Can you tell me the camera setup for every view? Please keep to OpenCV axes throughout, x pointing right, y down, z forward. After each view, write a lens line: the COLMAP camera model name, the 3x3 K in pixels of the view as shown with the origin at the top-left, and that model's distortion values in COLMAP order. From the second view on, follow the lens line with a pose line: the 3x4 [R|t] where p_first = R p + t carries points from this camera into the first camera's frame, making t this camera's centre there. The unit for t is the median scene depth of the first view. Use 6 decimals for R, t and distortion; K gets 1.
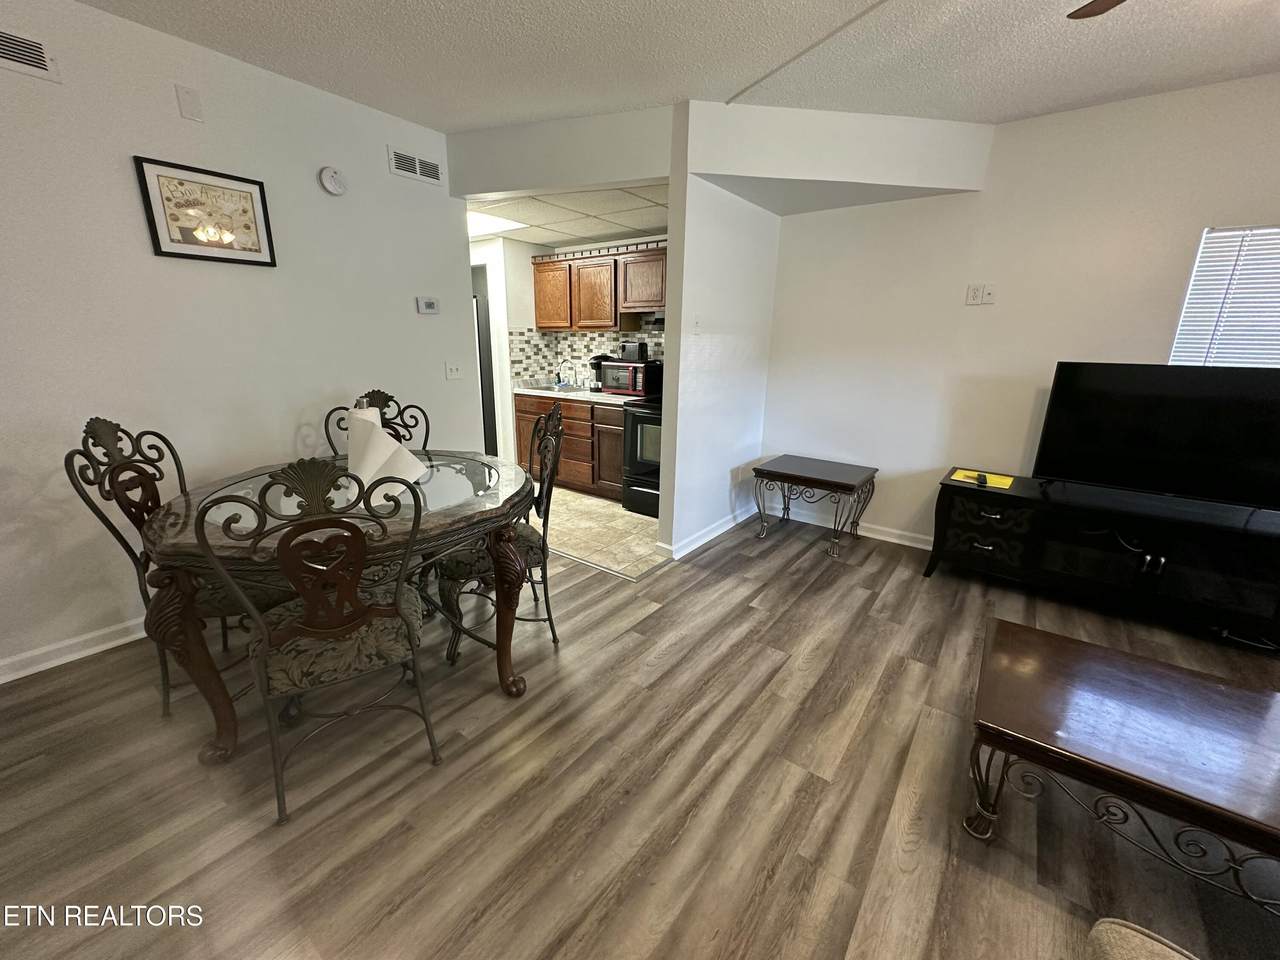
lens RADIAL K [[510.9, 0, 639.4], [0, 510.9, 480.9], [0, 0, 1]] dist [-0.002004, 0.000179]
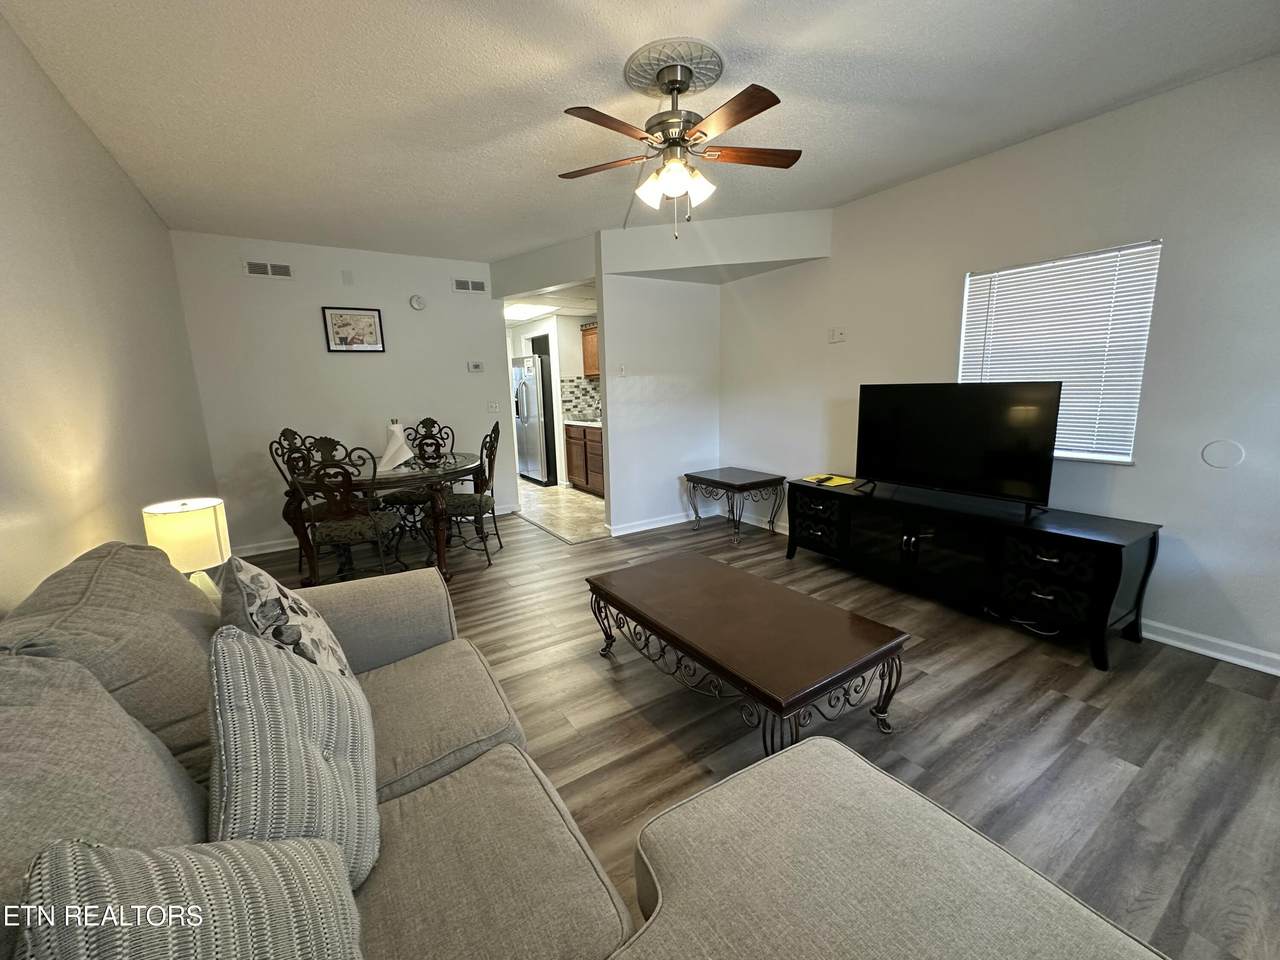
lens RADIAL K [[510.9, 0, 639.4], [0, 510.9, 480.9], [0, 0, 1]] dist [-0.002004, 0.000179]
pose [[0.939593, 0.021986, -0.341586, 0.668727], [-0.049741, 0.996112, -0.072708, 0.111464], [0.338660, 0.085307, 0.937034, -0.318253]]
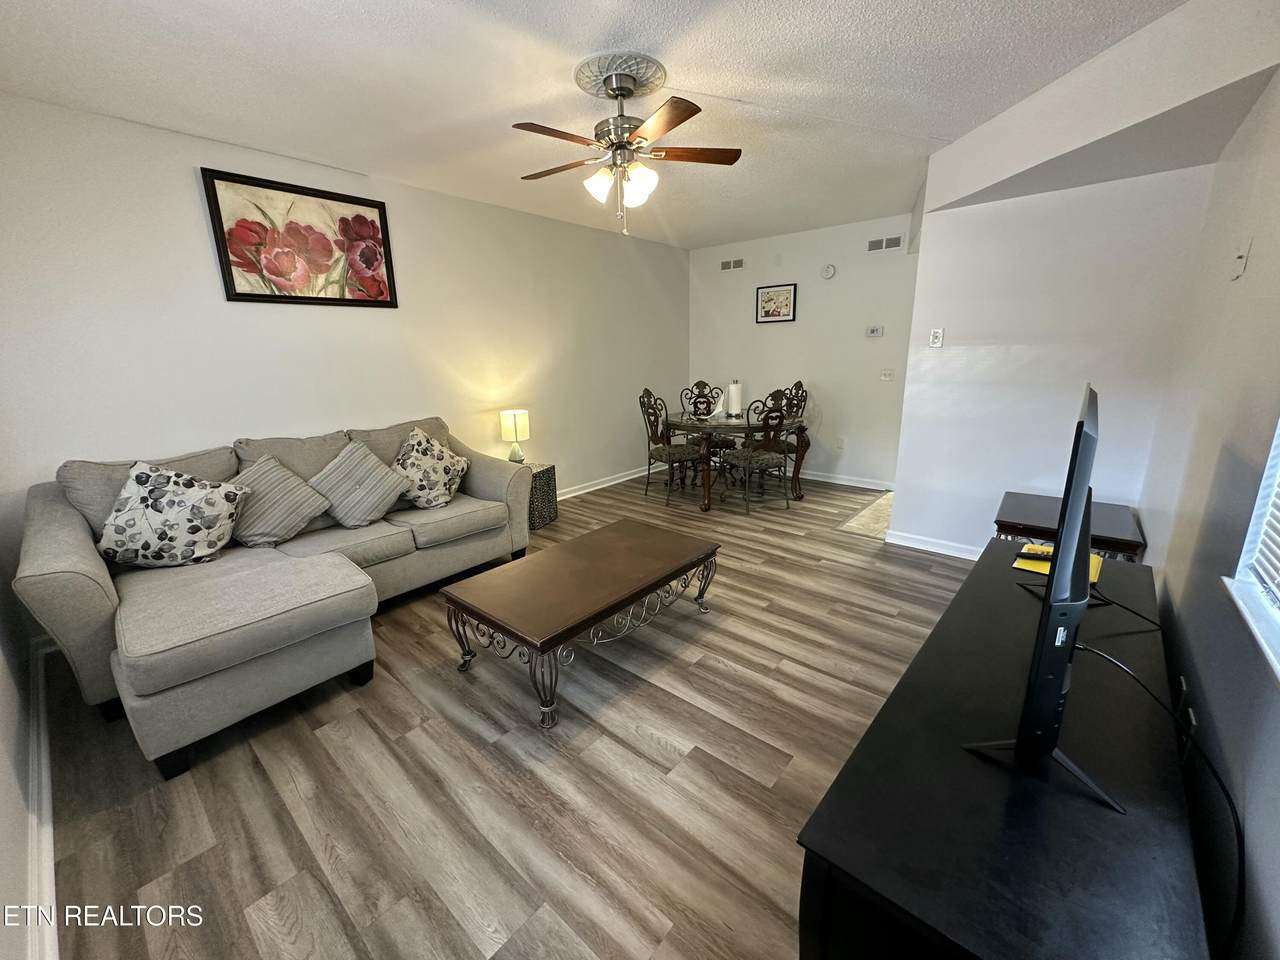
lens RADIAL K [[510.9, 0, 639.4], [0, 510.9, 480.9], [0, 0, 1]] dist [-0.002004, 0.000179]
pose [[-0.065431, 0.233604, -0.970128, 1.316425], [-0.248624, 0.937734, 0.242572, -0.126543], [0.966388, 0.257068, -0.003277, 0.467912]]
